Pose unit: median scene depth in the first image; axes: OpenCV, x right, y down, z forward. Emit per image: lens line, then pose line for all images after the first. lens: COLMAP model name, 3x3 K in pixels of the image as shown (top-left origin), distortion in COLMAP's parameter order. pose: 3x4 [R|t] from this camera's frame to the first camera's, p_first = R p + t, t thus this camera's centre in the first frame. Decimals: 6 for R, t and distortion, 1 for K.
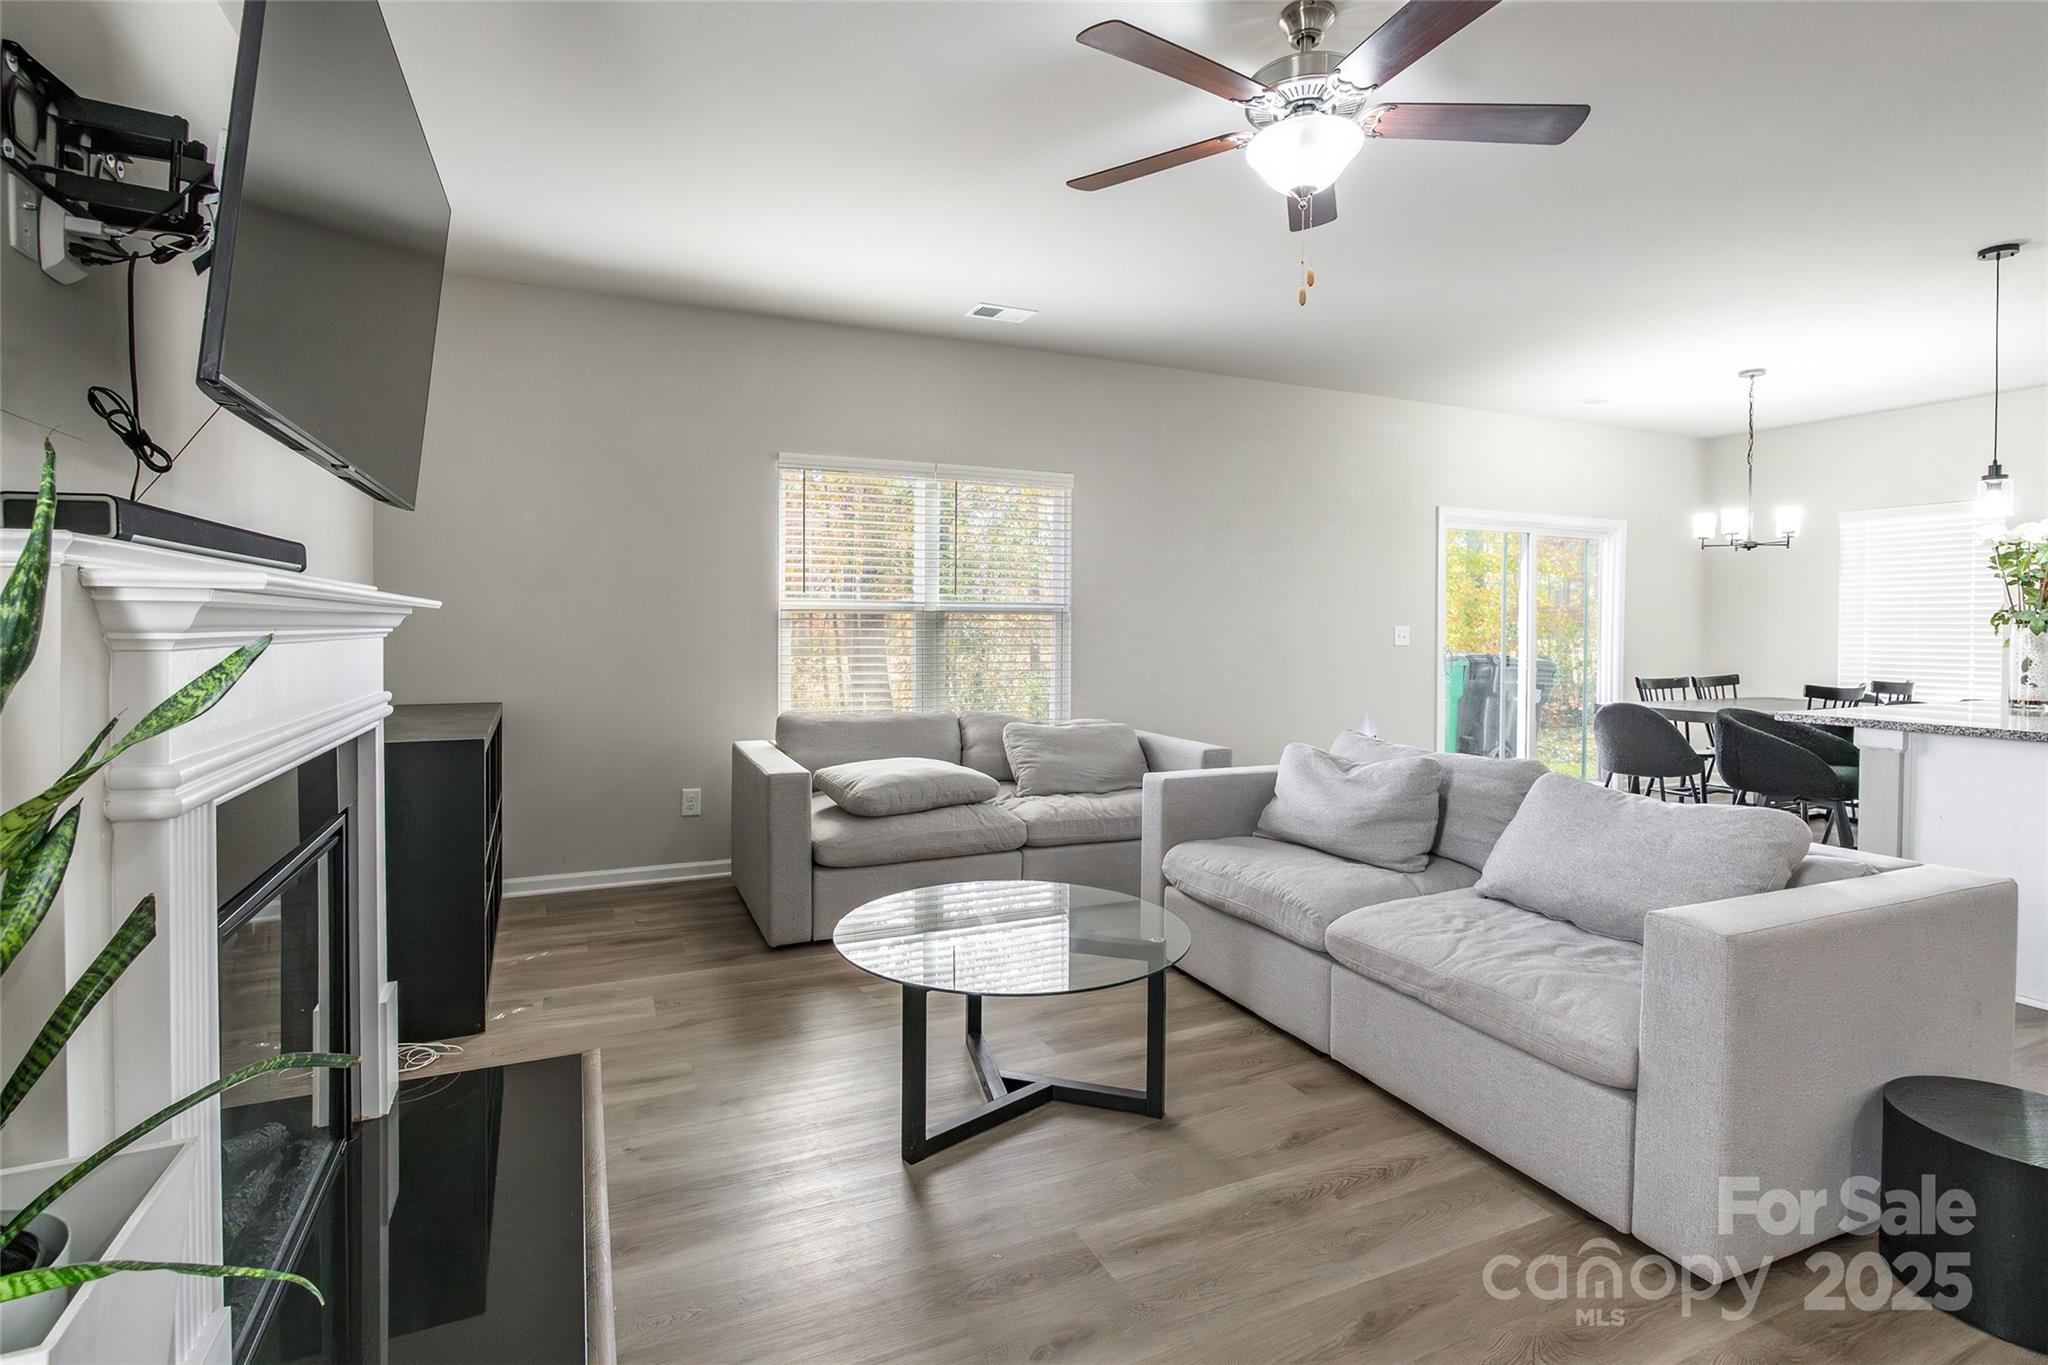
lens RADIAL K [[951.7, 0, 1020.4], [0, 951.7, 635.8], [0, 0, 1]] dist [-0.003045, -0.000254]
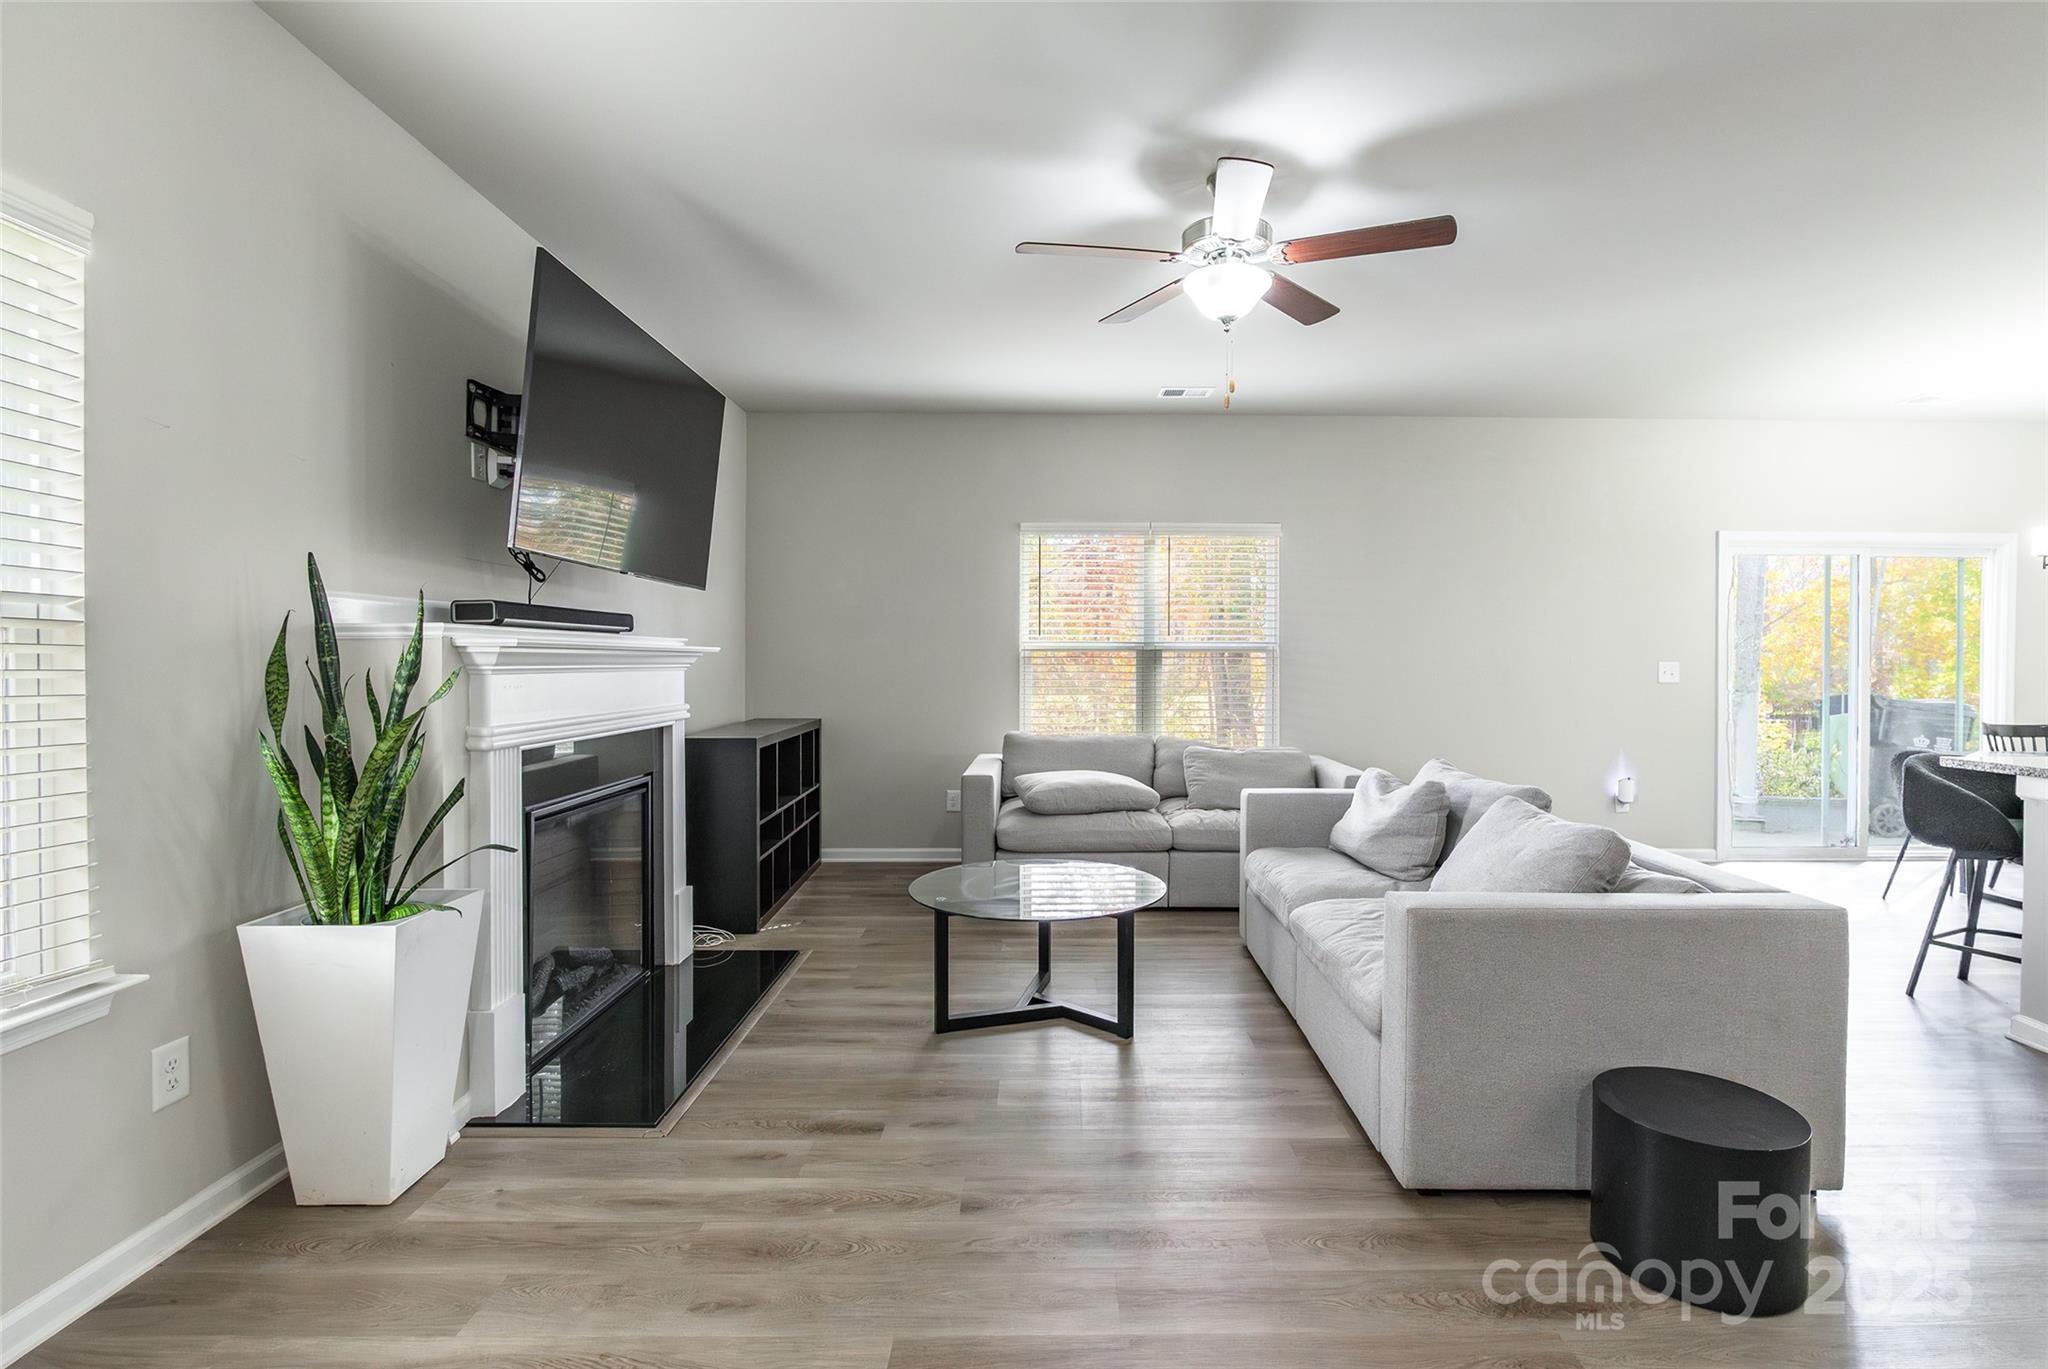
lens RADIAL K [[957.2, 0, 1059.2], [0, 957.2, 667.1], [0, 0, 1]] dist [0.000257, 0.000087]
pose [[0.918377, 0.000500, -0.395707, 0.399618], [-0.002757, 0.999983, -0.005134, 0.002141], [0.395698, 0.005806, 0.918362, -0.171662]]
